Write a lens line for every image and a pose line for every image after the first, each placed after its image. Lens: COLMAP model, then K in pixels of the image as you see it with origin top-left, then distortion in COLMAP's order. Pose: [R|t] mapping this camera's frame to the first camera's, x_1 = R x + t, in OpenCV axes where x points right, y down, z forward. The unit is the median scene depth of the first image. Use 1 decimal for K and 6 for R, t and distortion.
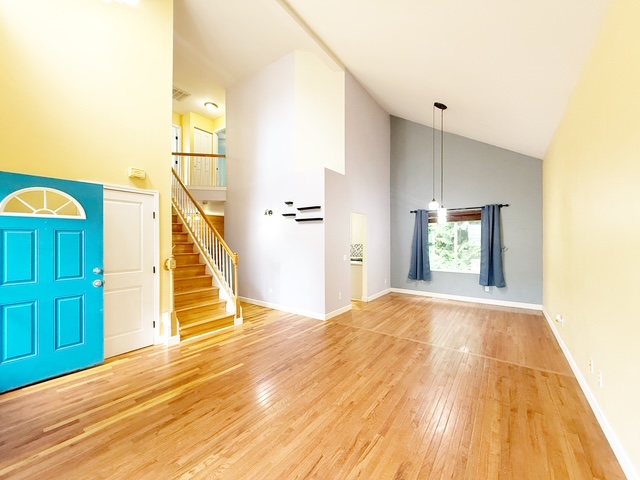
lens RADIAL K [[254.4, 0, 318.6], [0, 254.4, 238.7], [0, 0, 1]] dist [-0.002303, -0.000084]
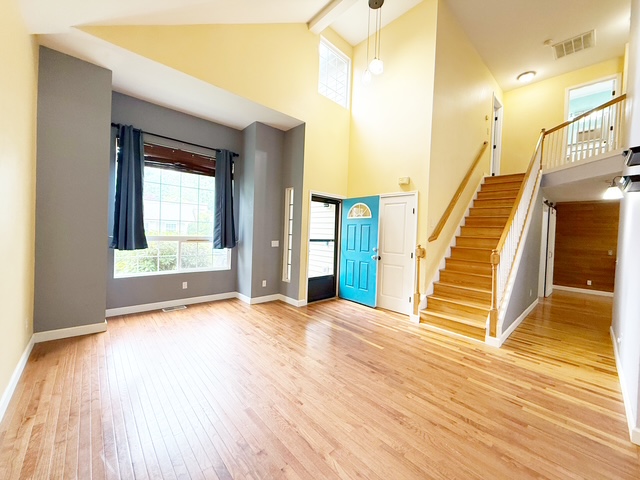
lens RADIAL K [[254.4, 0, 318.6], [0, 254.4, 238.7], [0, 0, 1]] dist [-0.002303, -0.000084]
pose [[-0.193828, 0.014167, -0.980933, 0.644643], [-0.030118, 0.999338, 0.020384, 0.029591], [0.980573, 0.033495, -0.193273, 0.791347]]
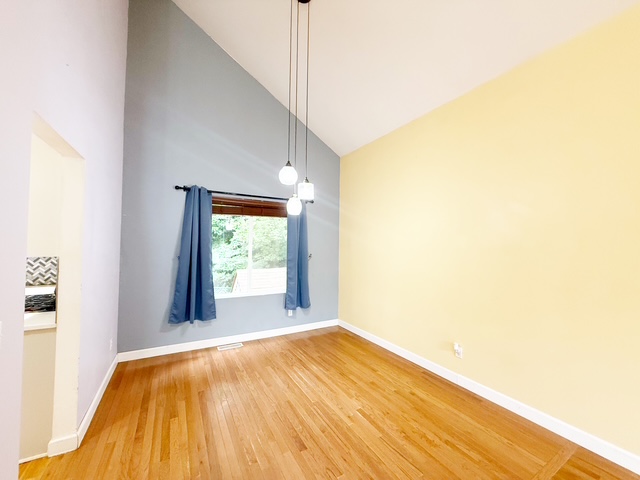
lens RADIAL K [[254.4, 0, 318.6], [0, 254.4, 238.7], [0, 0, 1]] dist [-0.002303, -0.000084]
pose [[0.404054, 0.026518, 0.914351, 0.046390], [-0.018872, 0.999609, -0.020651, 0.000202], [-0.914540, -0.008912, 0.404396, 1.062233]]
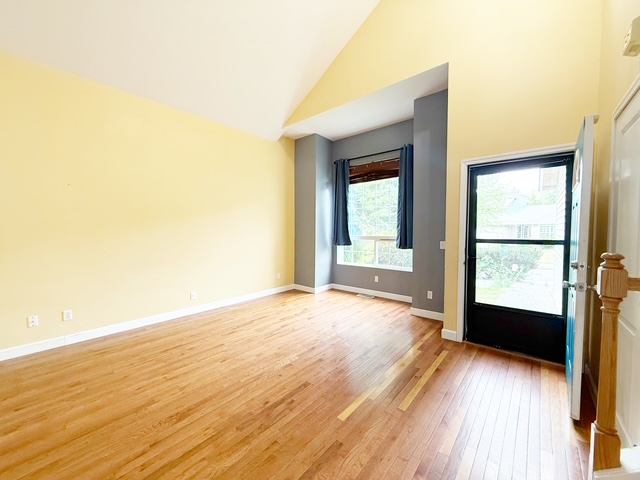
lens RADIAL K [[254.4, 0, 318.6], [0, 254.4, 238.7], [0, 0, 1]] dist [-0.002303, -0.000084]
pose [[-0.997270, -0.006046, 0.073599, -0.246151], [-0.004004, 0.999604, 0.027864, 0.040170], [-0.073738, 0.027493, -0.996899, 1.358655]]
